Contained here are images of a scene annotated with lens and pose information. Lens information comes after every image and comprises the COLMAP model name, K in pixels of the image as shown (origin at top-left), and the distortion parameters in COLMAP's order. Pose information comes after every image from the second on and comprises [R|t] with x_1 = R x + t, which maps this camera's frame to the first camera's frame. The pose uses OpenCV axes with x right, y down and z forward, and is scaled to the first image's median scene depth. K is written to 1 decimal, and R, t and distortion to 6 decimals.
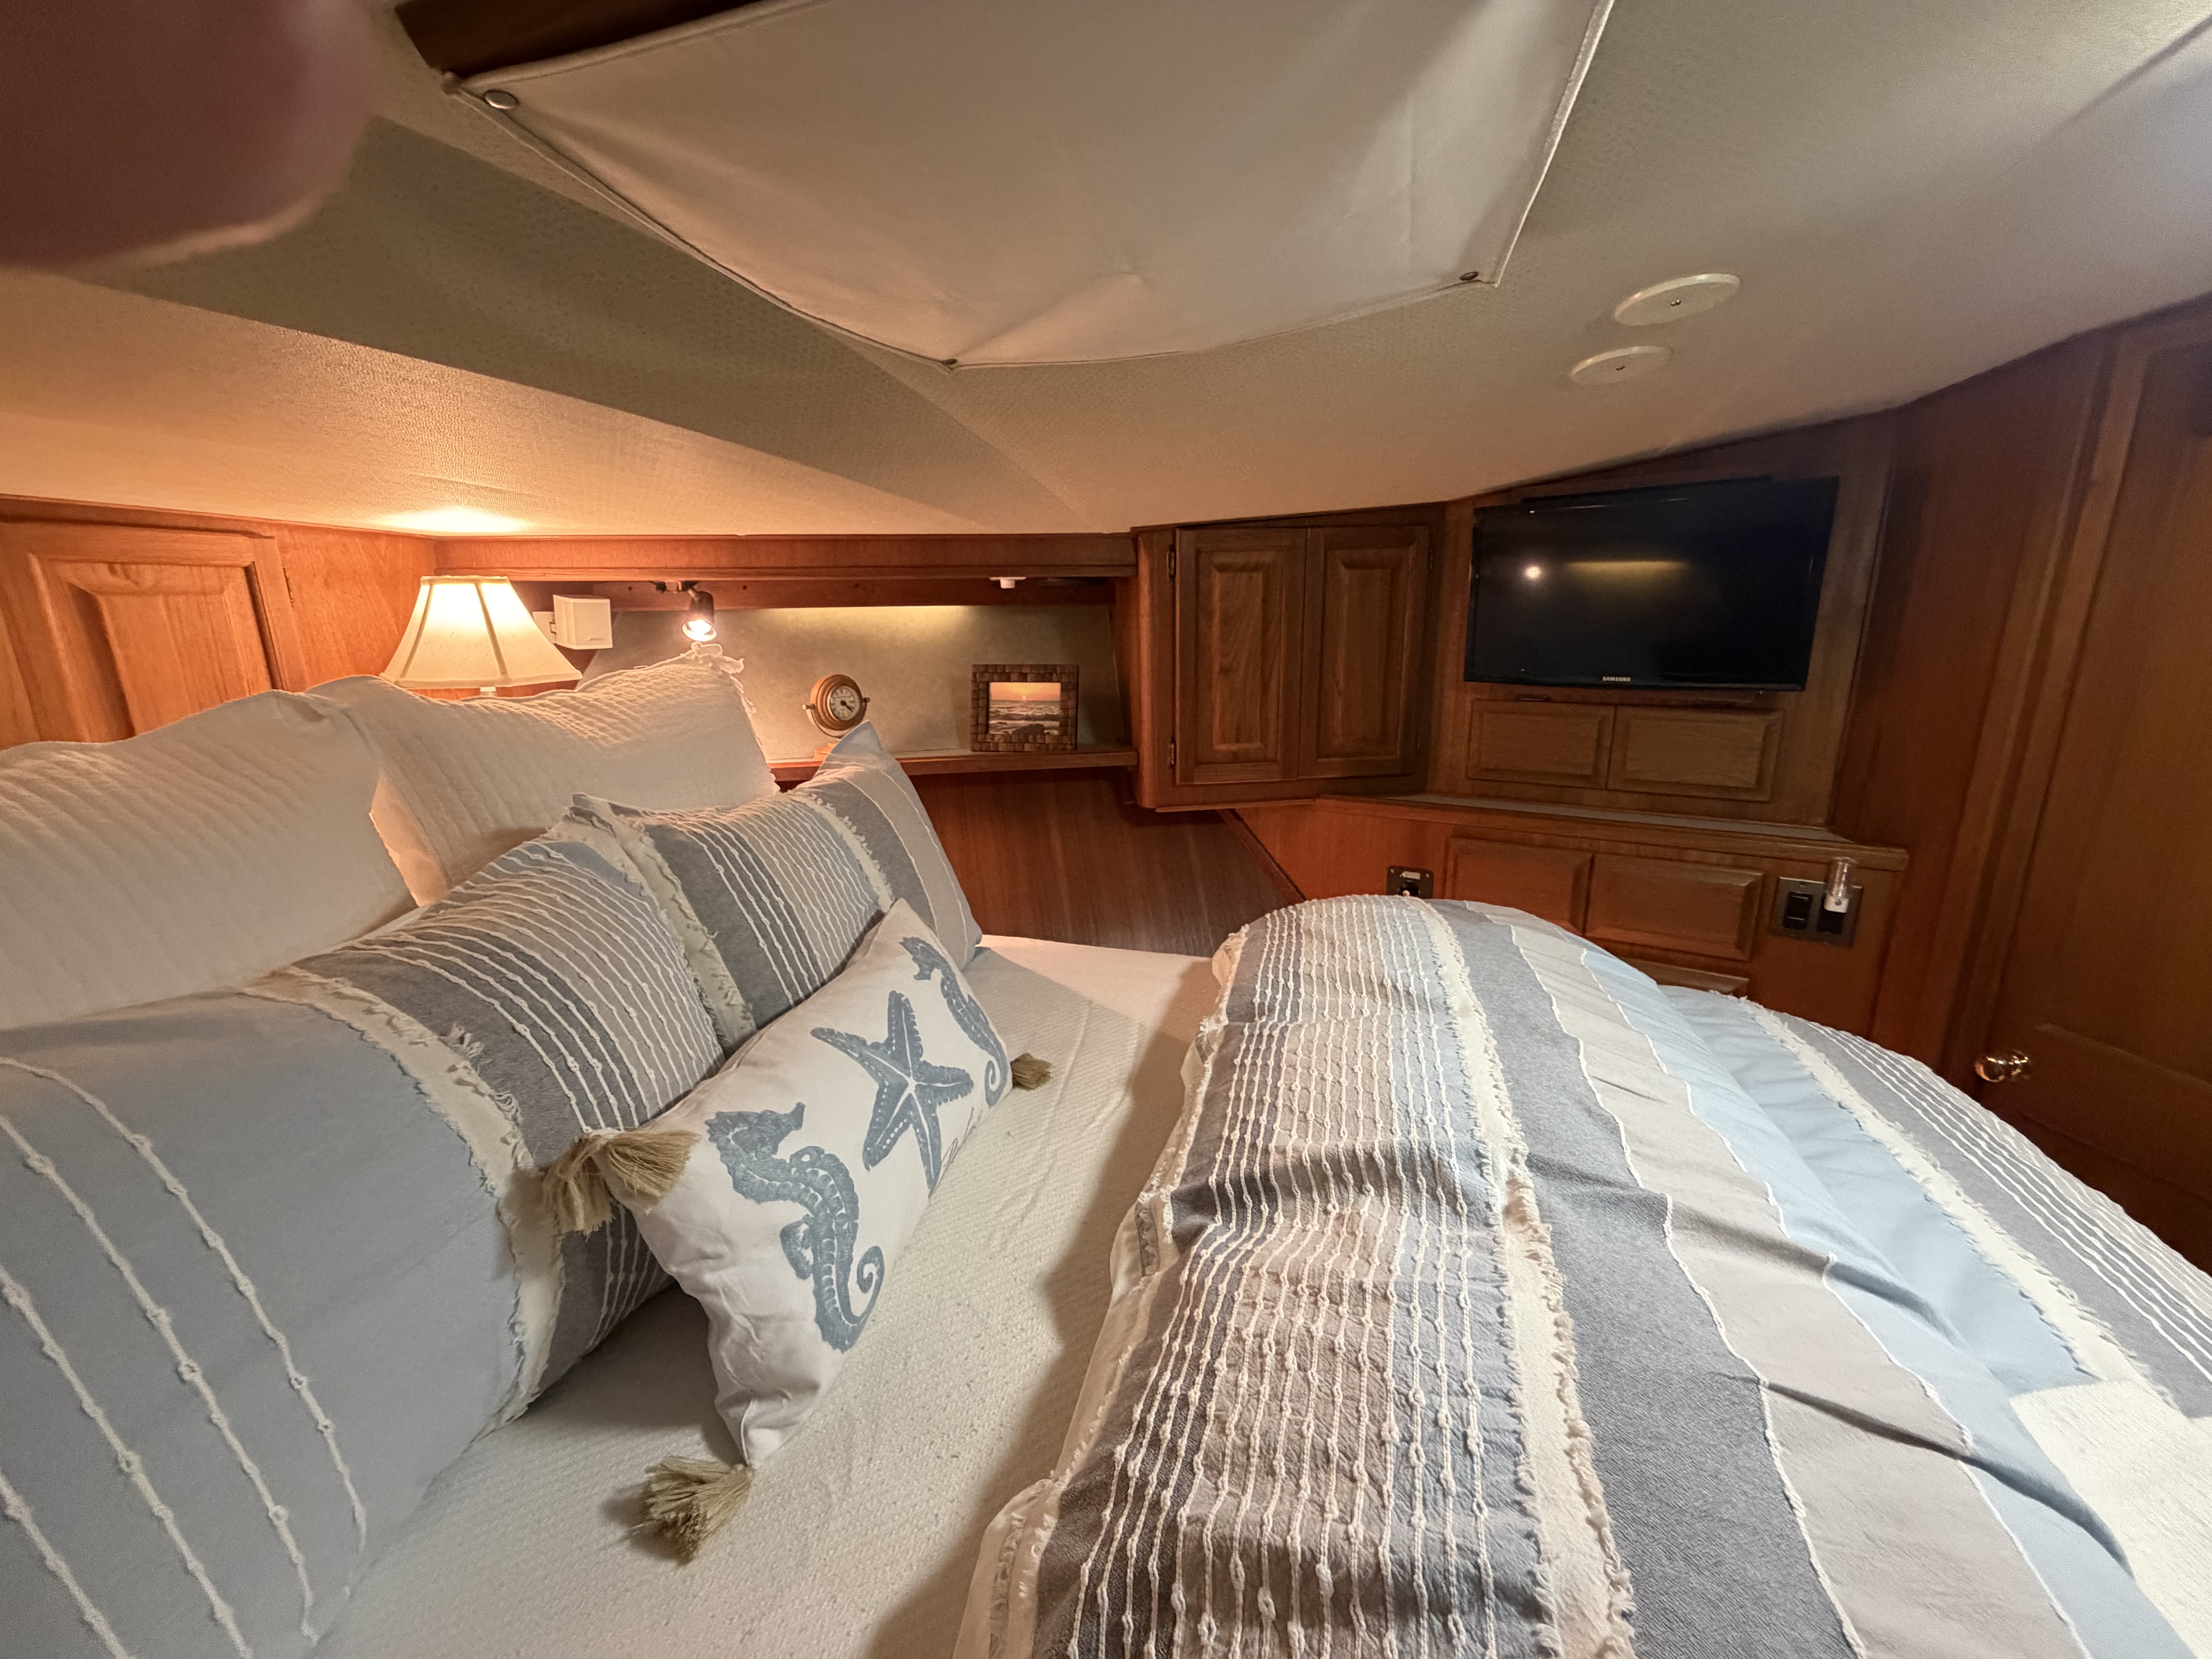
lens RADIAL K [[881.3, 0, 1099.9], [0, 881.3, 826.4], [0, 0, 1]] dist [0.000379, -0.000002]
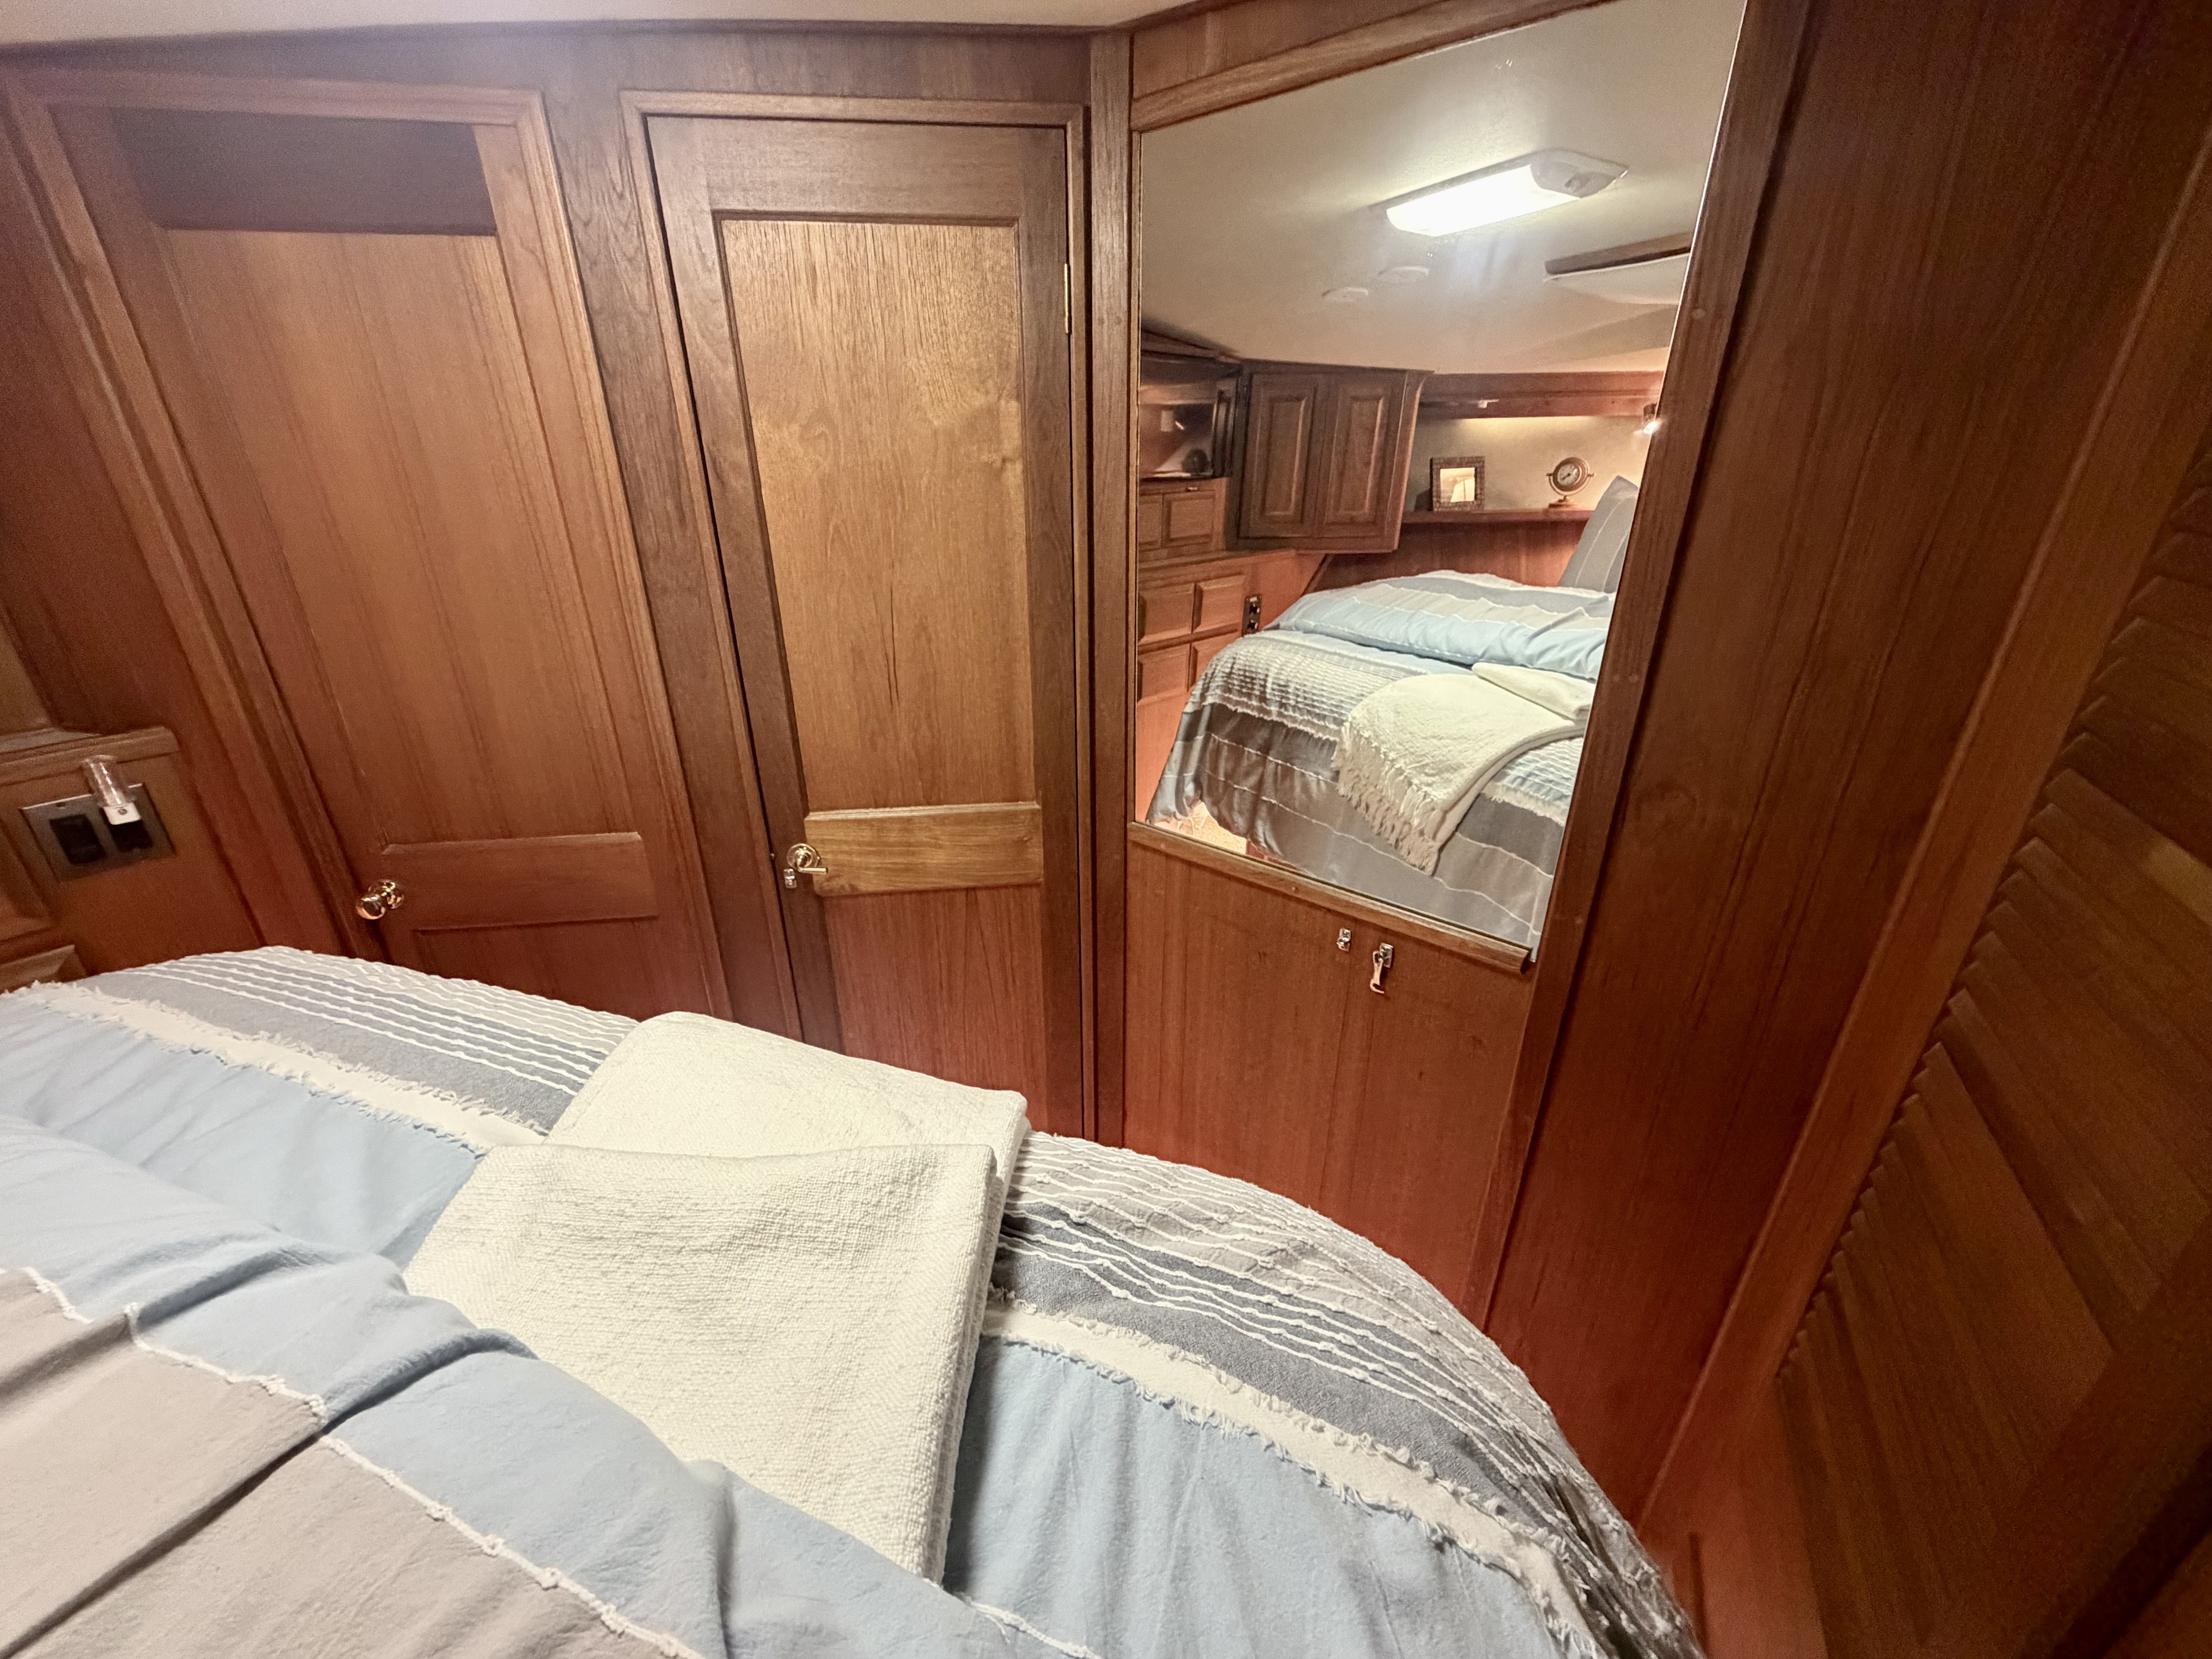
lens RADIAL K [[887.1, 0, 1108.1], [0, 887.1, 825.3], [0, 0, 1]] dist [0.003301, -0.000233]
pose [[0.052262, -0.384430, 0.921674, 0.169197], [0.245101, 0.899643, 0.361343, 0.032239], [-0.968088, 0.207019, 0.141242, 0.021901]]
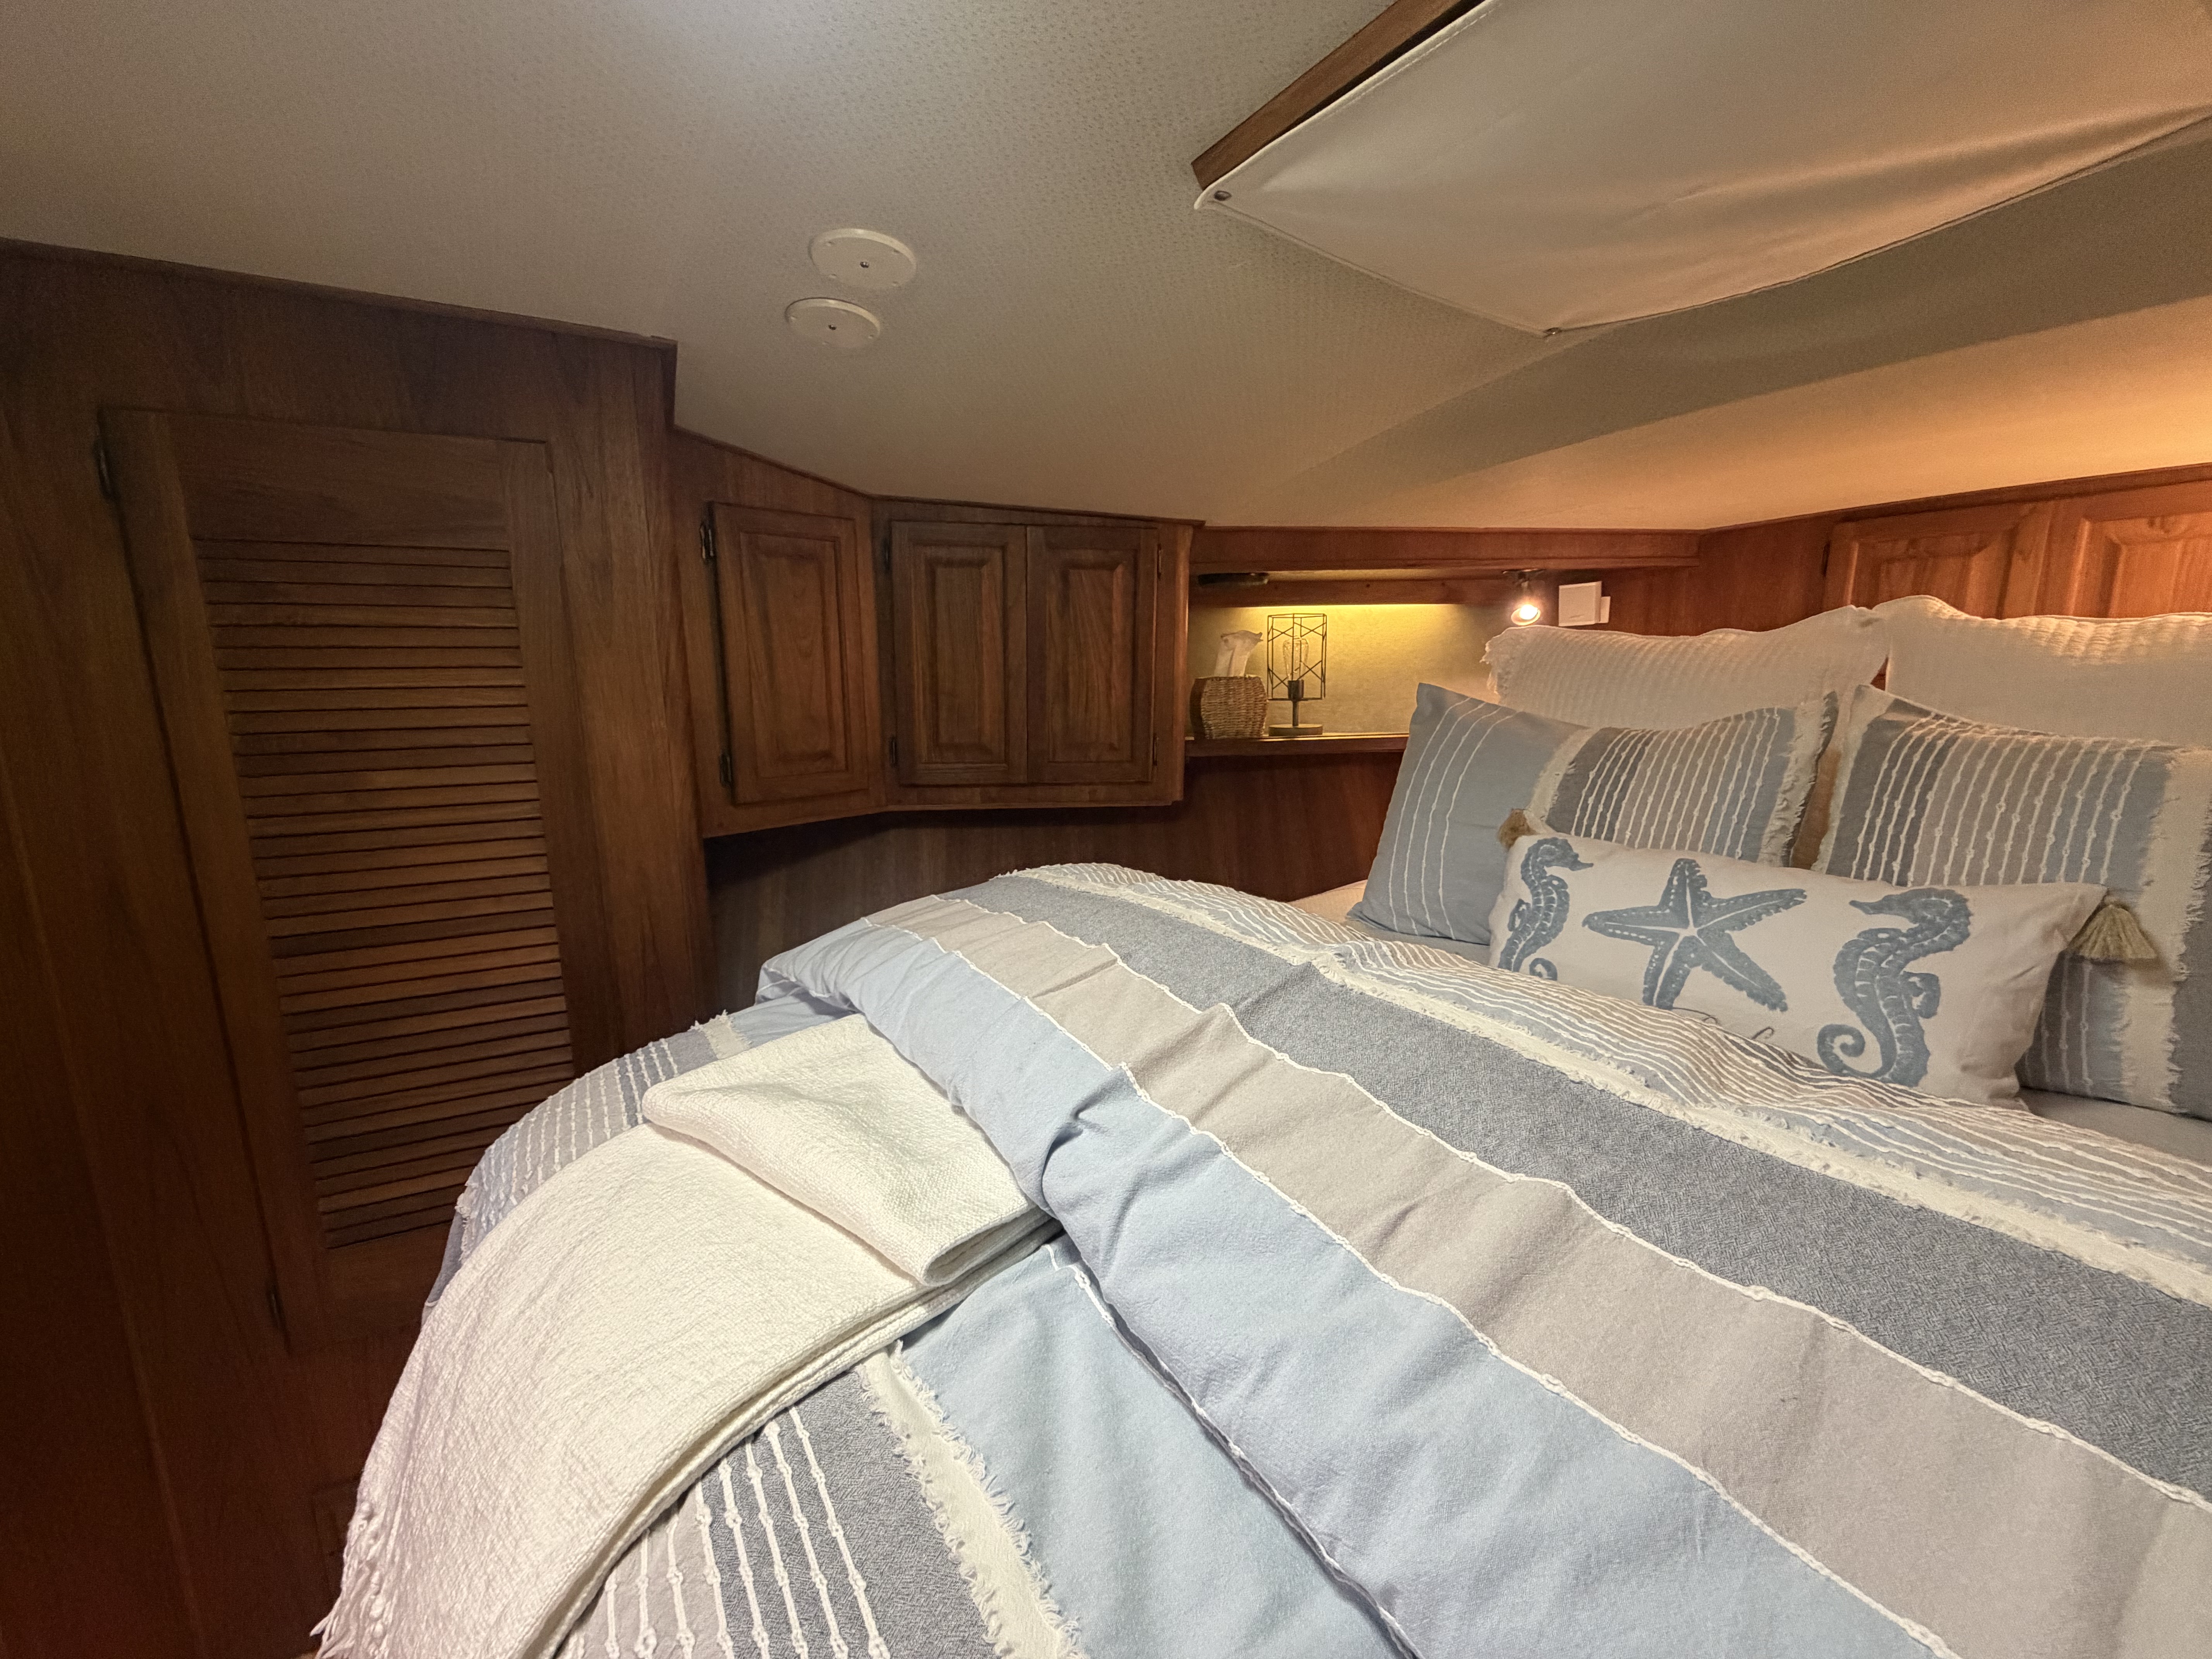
lens RADIAL K [[881.3, 0, 1099.9], [0, 881.3, 826.4], [0, 0, 1]] dist [0.000379, -0.000002]
pose [[-0.647515, 0.158771, -0.745330, 0.700611], [-0.160269, 0.927808, 0.336878, -0.064125], [0.745009, 0.337586, -0.575323, 0.641542]]
